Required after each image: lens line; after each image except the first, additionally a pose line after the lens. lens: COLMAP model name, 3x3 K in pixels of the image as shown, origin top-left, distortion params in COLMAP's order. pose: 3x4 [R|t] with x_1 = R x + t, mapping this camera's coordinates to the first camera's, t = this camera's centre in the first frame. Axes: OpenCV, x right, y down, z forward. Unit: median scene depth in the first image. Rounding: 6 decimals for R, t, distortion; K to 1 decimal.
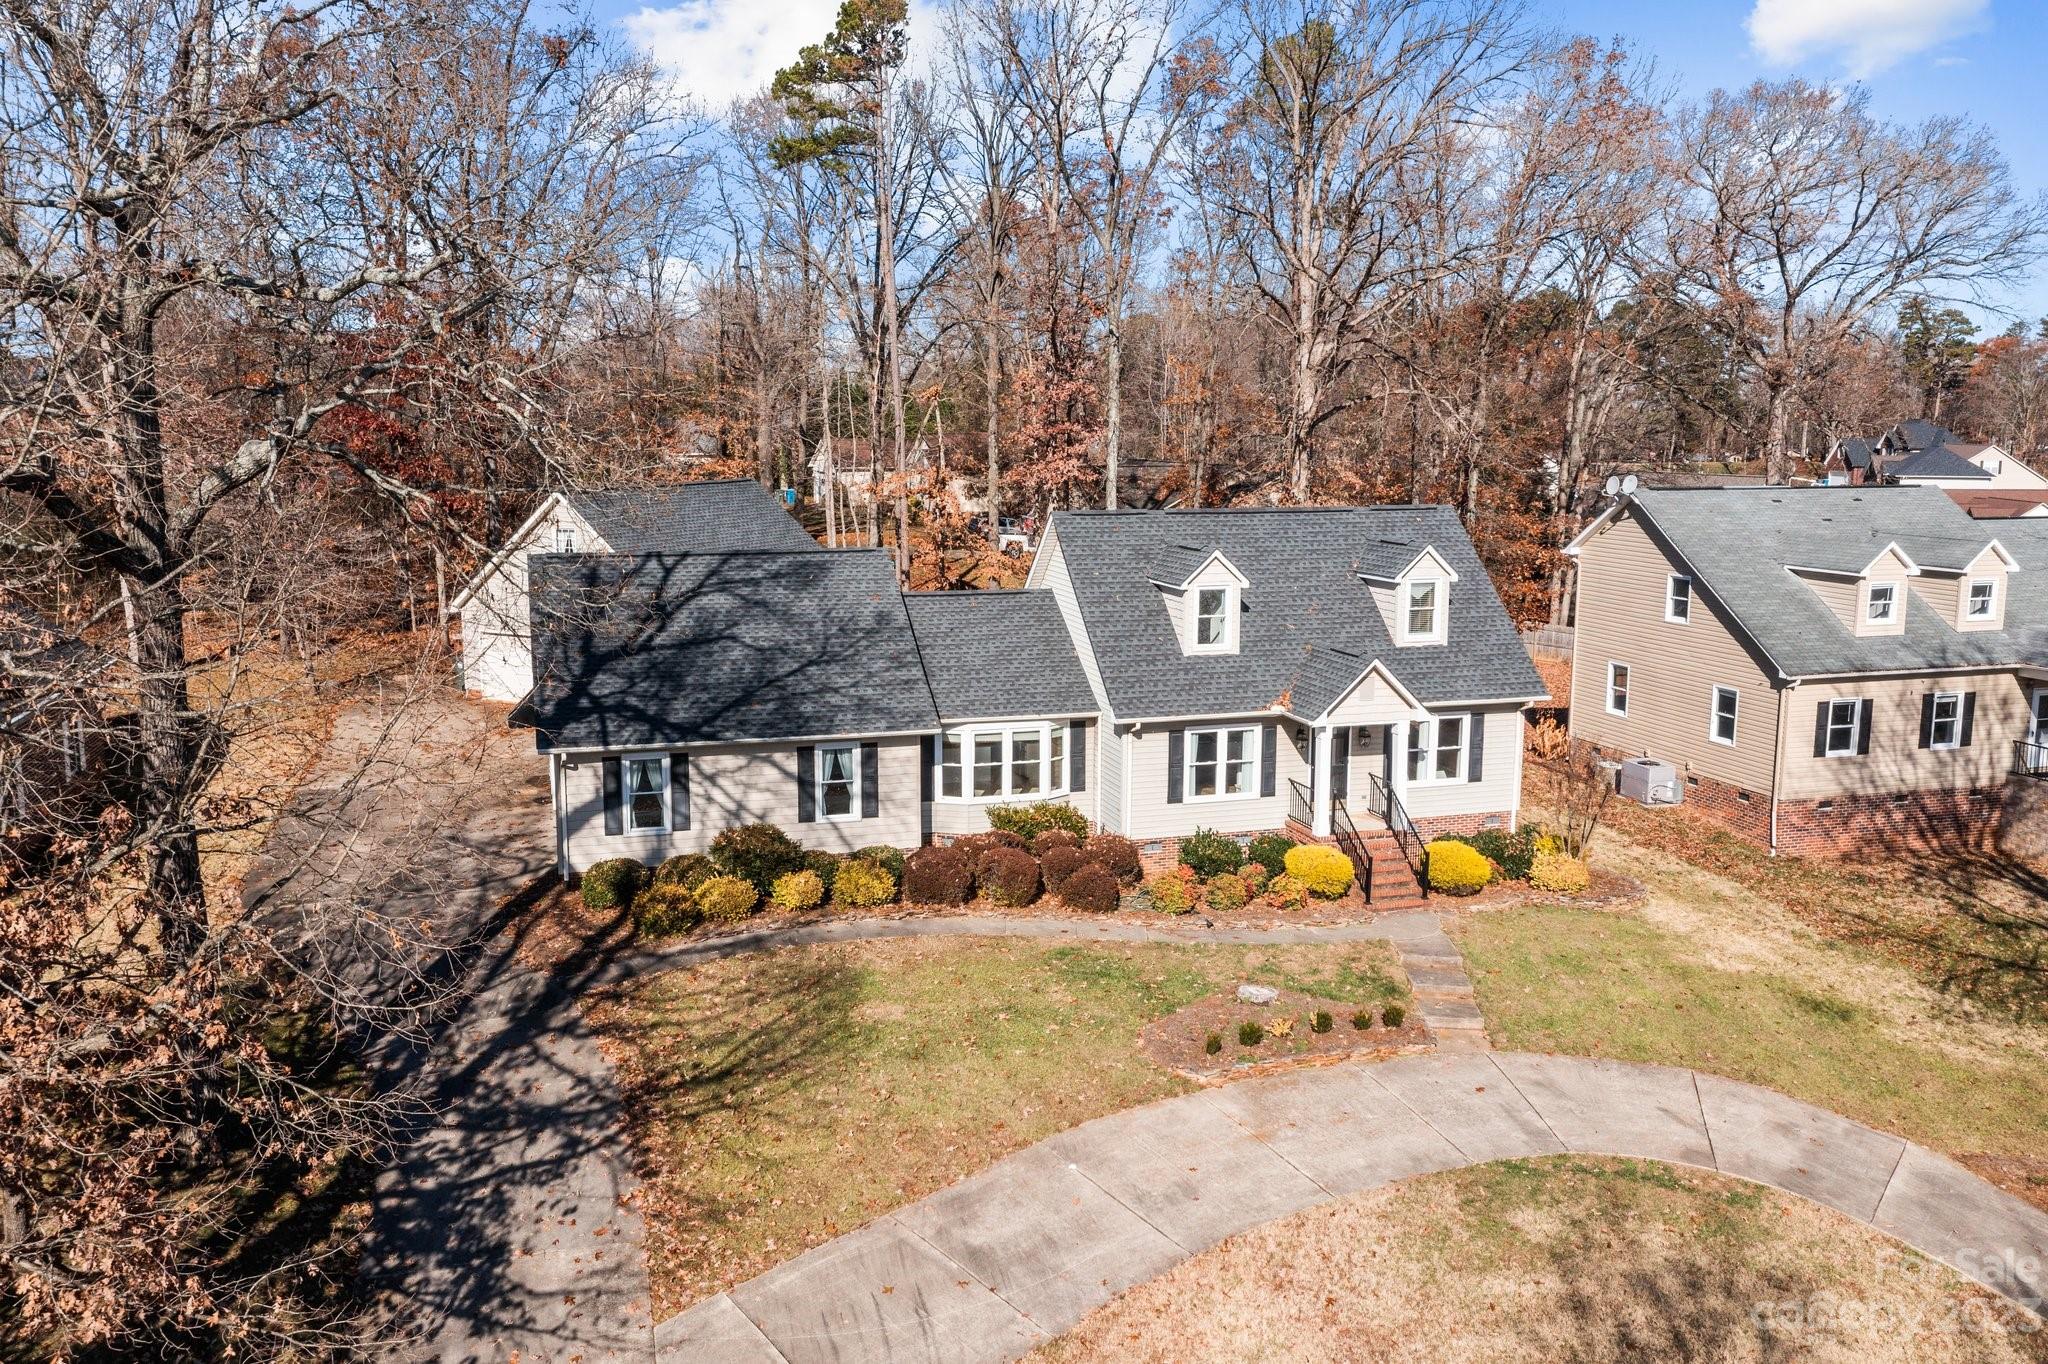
lens RADIAL K [[1618.3, 0, 1024.0], [0, 1618.3, 682.0], [0, 0, 1]] dist [-0.009428, -0.002623]
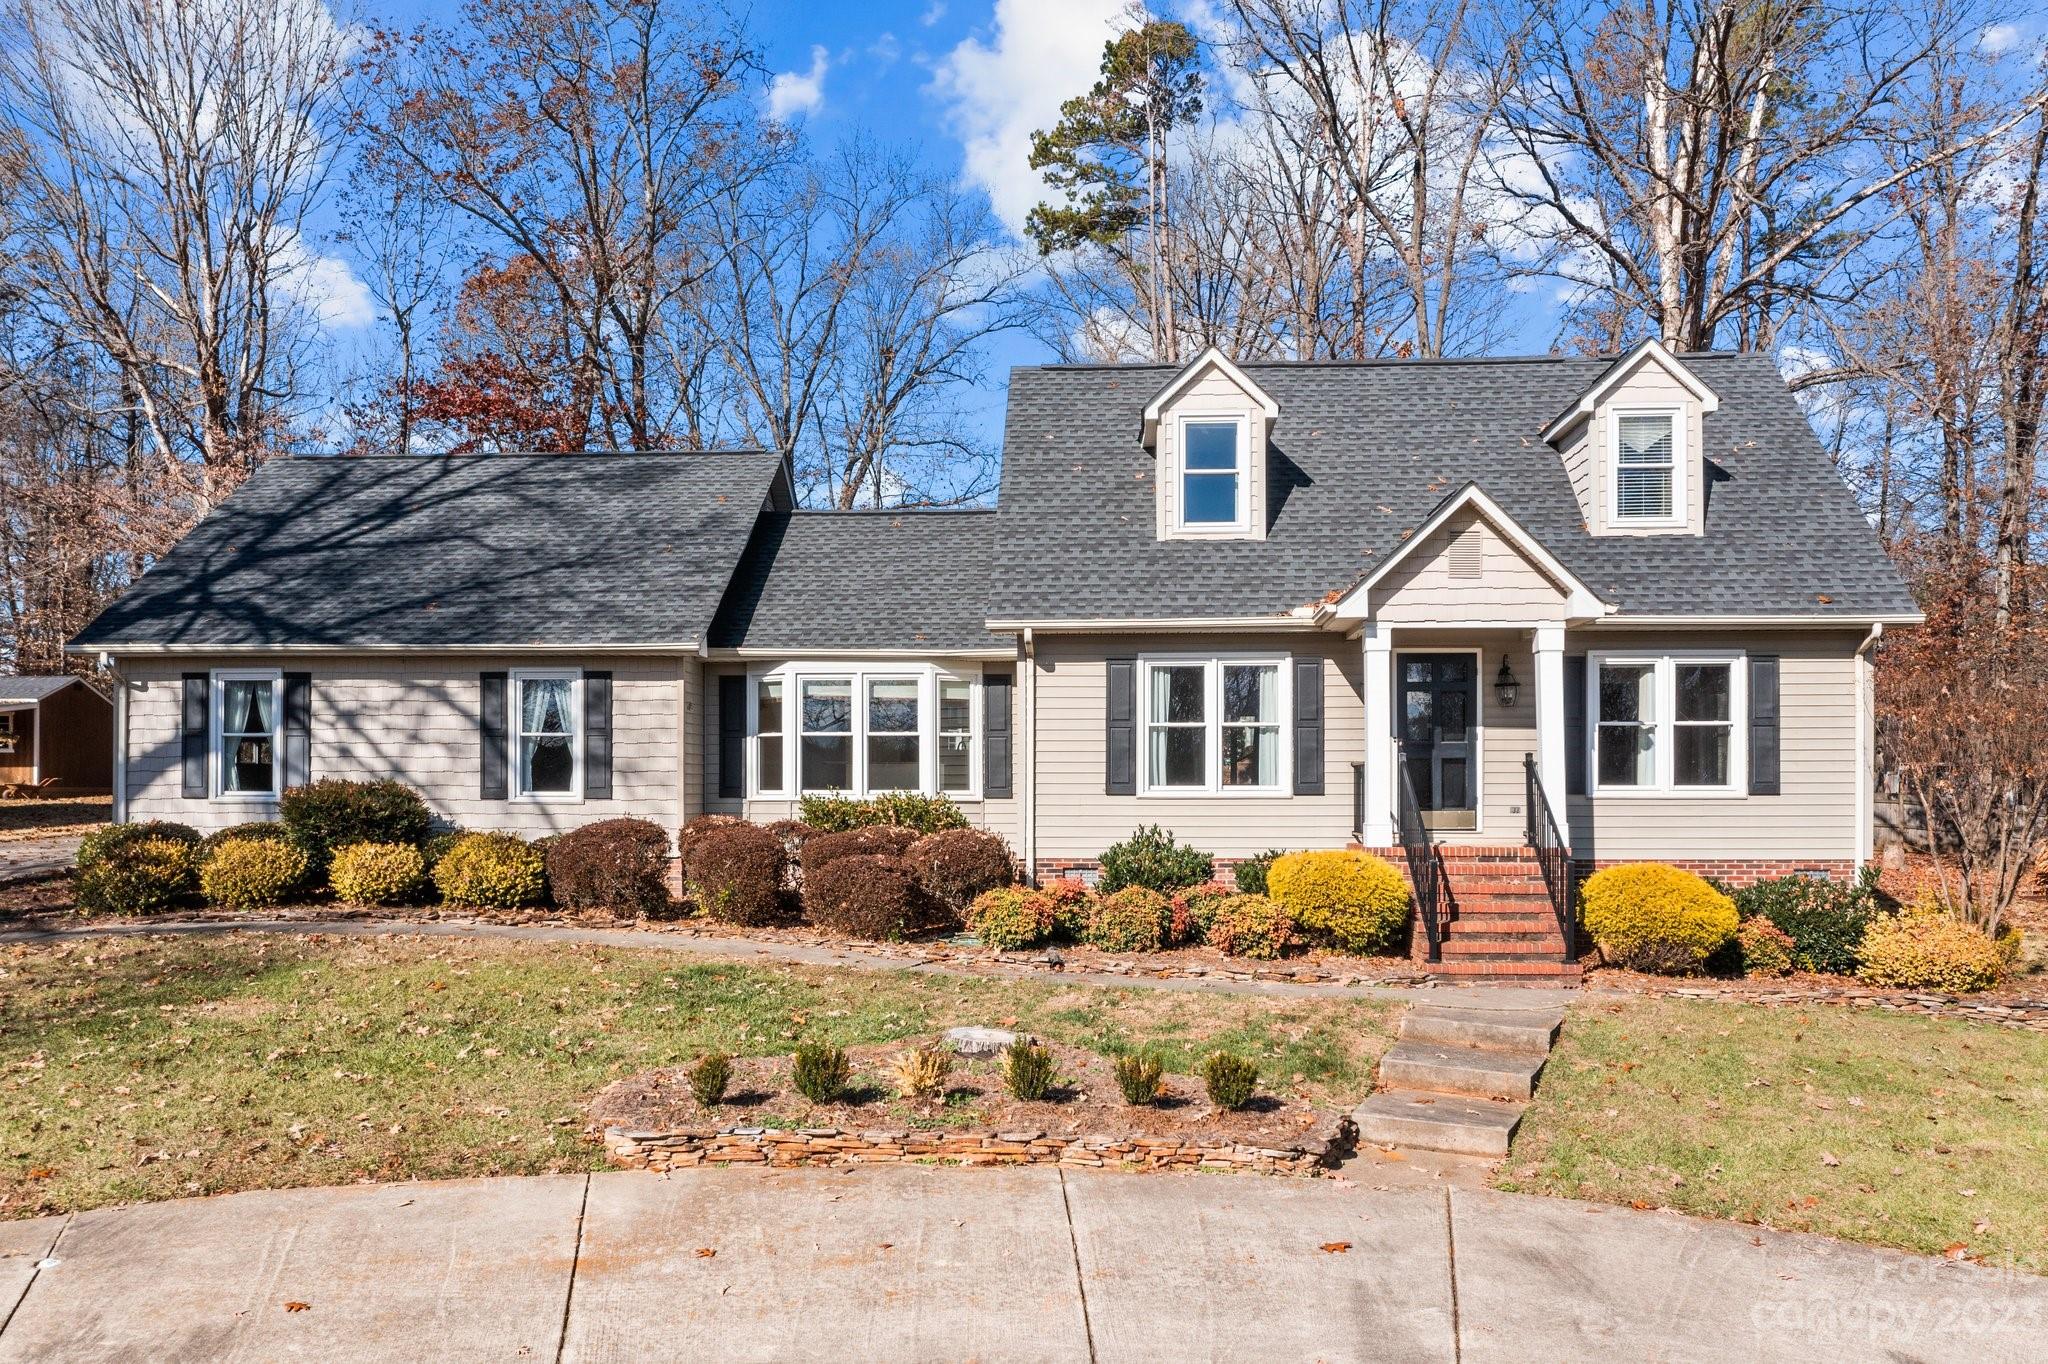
lens RADIAL K [[1660.0, 0, 1016.8], [0, 1660.0, 789.5], [0, 0, 1]] dist [-0.009010, 0.008528]
pose [[0.936085, -0.002457, -0.351764, 0.256756], [-0.052762, 0.987683, -0.147306, 0.156918], [0.347793, 0.156450, 0.924426, 0.468805]]
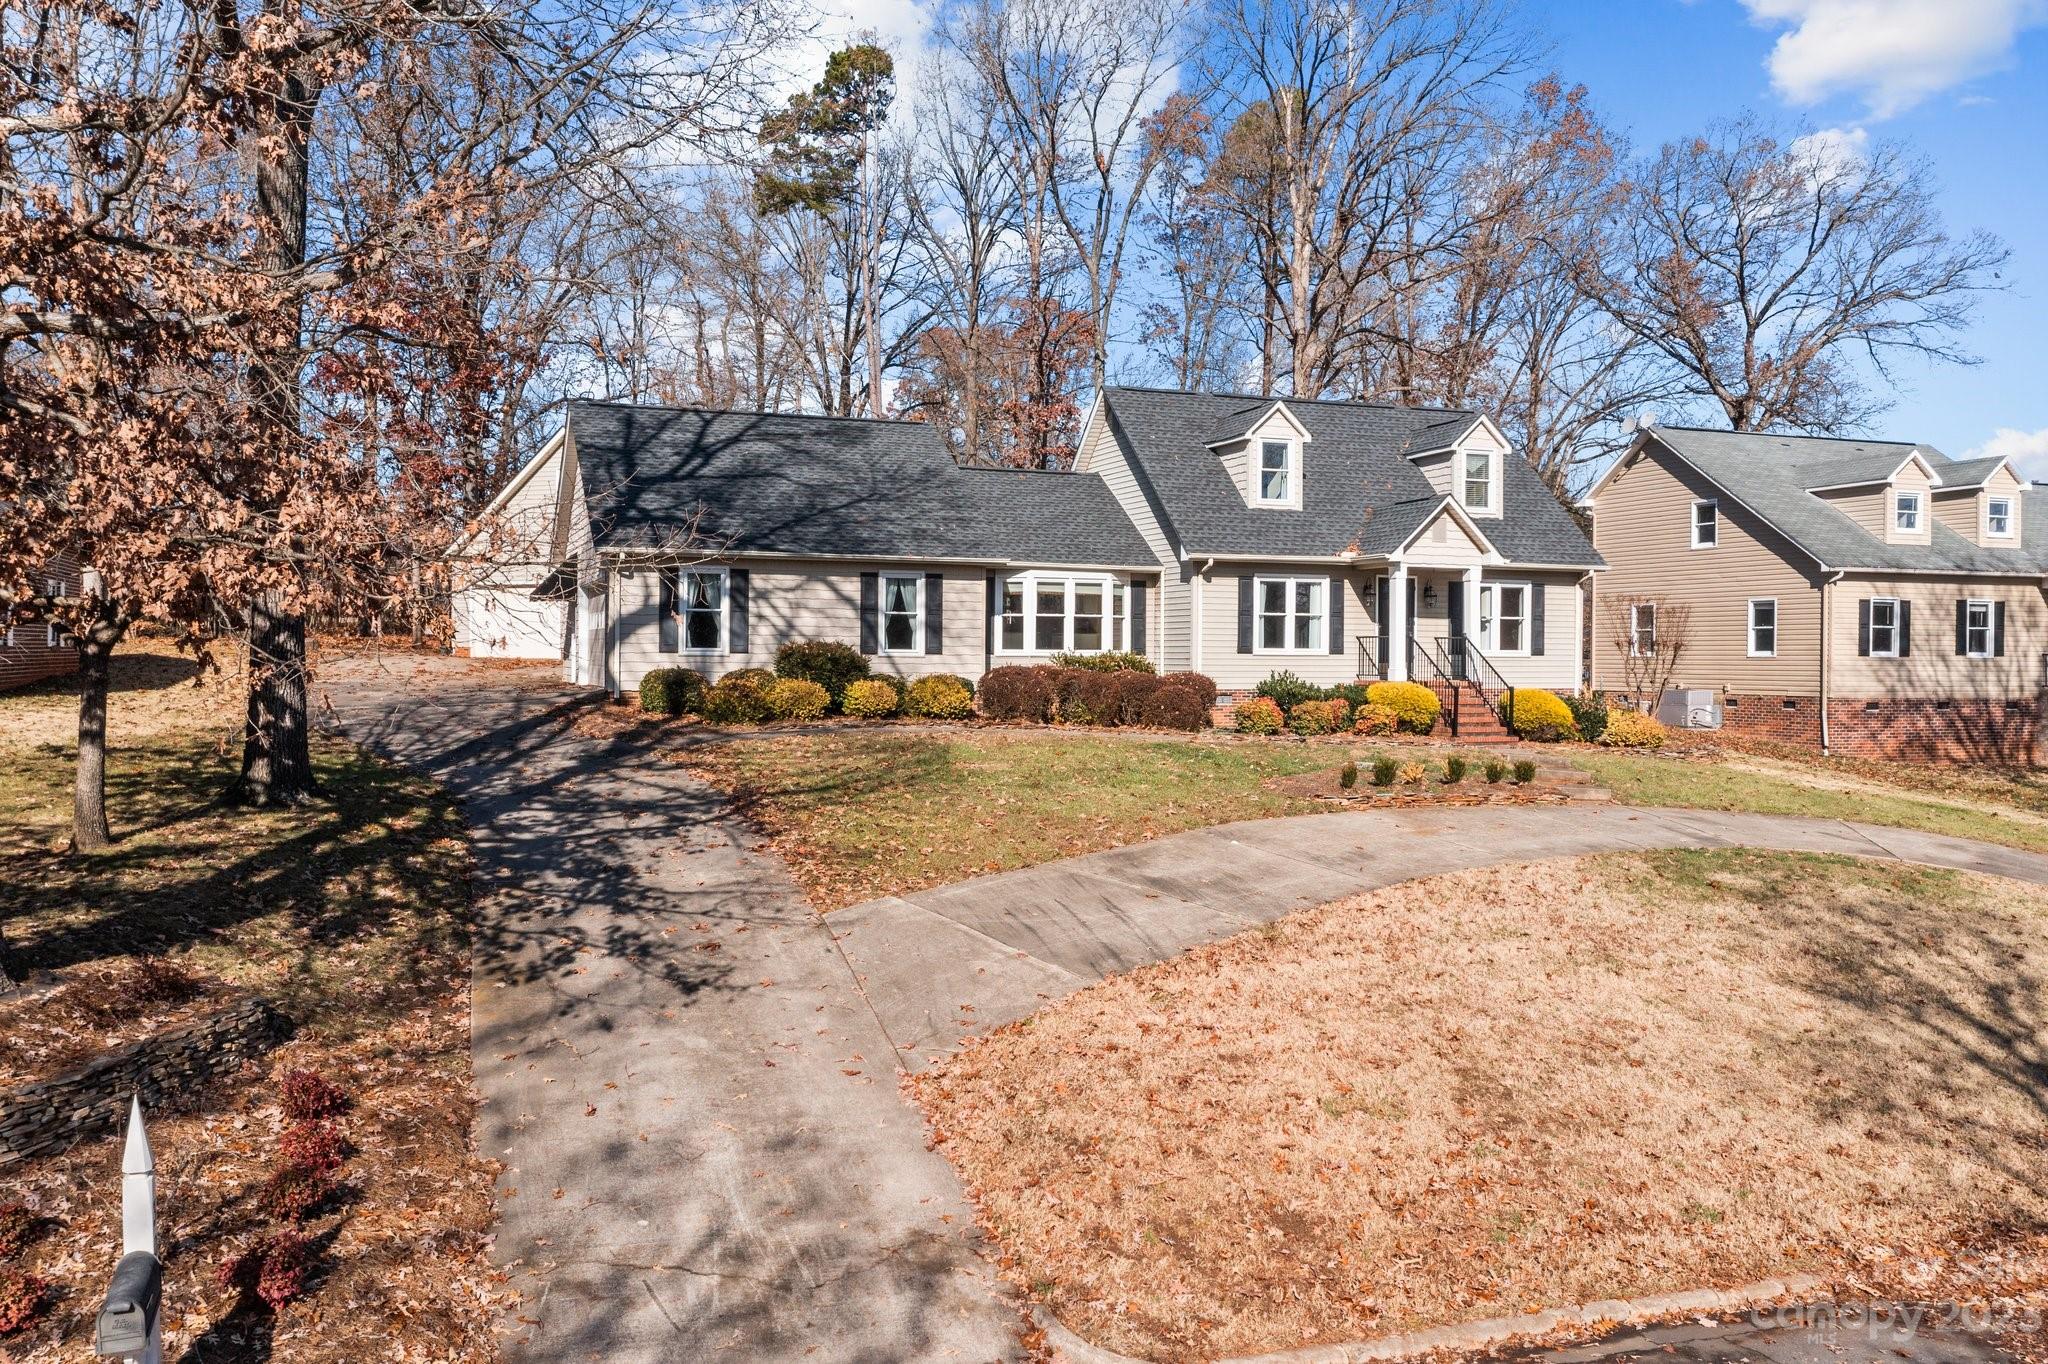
lens RADIAL K [[1609.7, 0, 1024.0], [0, 1609.7, 682.0], [0, 0, 1]] dist [-0.007947, -0.000959]
pose [[0.998084, 0.001676, 0.061857, -0.096941], [0.007129, 0.989862, -0.141850, 0.226028], [-0.061467, 0.142019, 0.987954, 0.063547]]
